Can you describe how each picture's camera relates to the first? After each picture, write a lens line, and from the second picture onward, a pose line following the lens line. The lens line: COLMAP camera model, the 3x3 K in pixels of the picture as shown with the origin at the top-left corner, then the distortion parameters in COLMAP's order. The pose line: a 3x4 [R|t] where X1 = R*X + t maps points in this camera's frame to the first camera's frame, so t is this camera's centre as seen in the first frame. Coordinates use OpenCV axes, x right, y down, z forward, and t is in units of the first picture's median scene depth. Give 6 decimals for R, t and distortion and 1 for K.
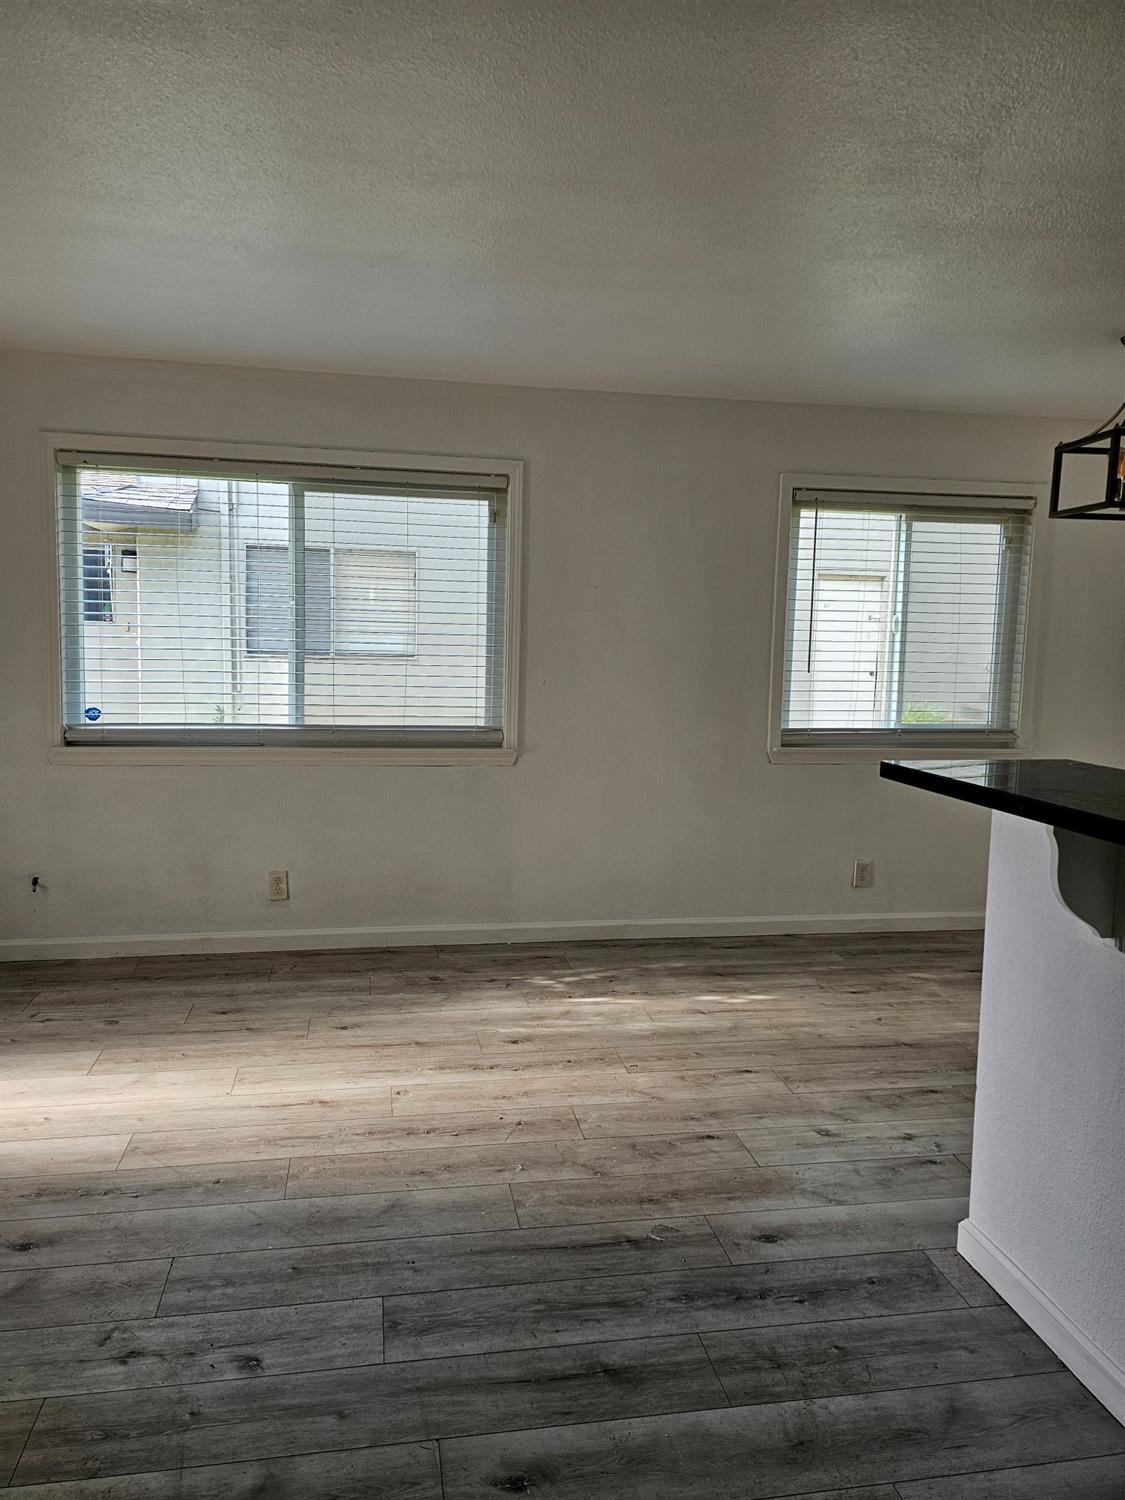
lens RADIAL K [[994.4, 0, 559.1], [0, 994.4, 746.0], [0, 0, 1]] dist [0.067757, -0.044941]
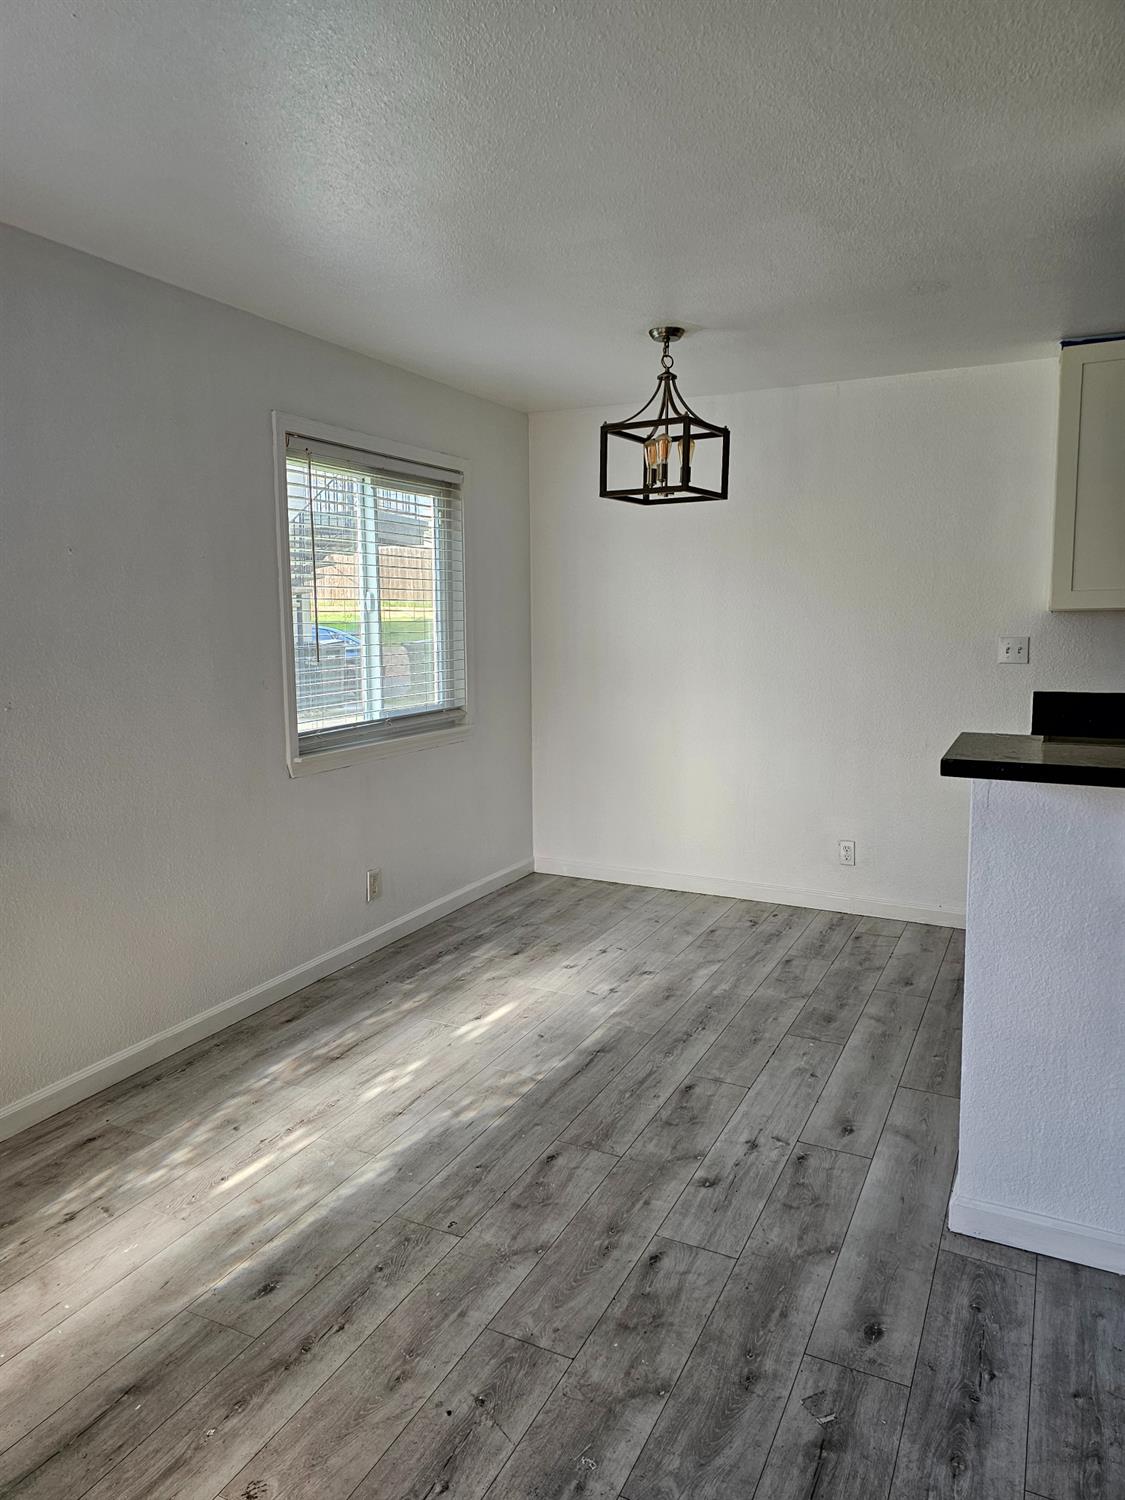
lens RADIAL K [[994.4, 0, 559.1], [0, 994.4, 746.0], [0, 0, 1]] dist [0.067757, -0.044941]
pose [[0.597819, -0.132940, 0.790531, -0.350831], [0.106576, 0.990580, 0.085986, -0.066404], [-0.794515, 0.032848, 0.606355, 0.416691]]
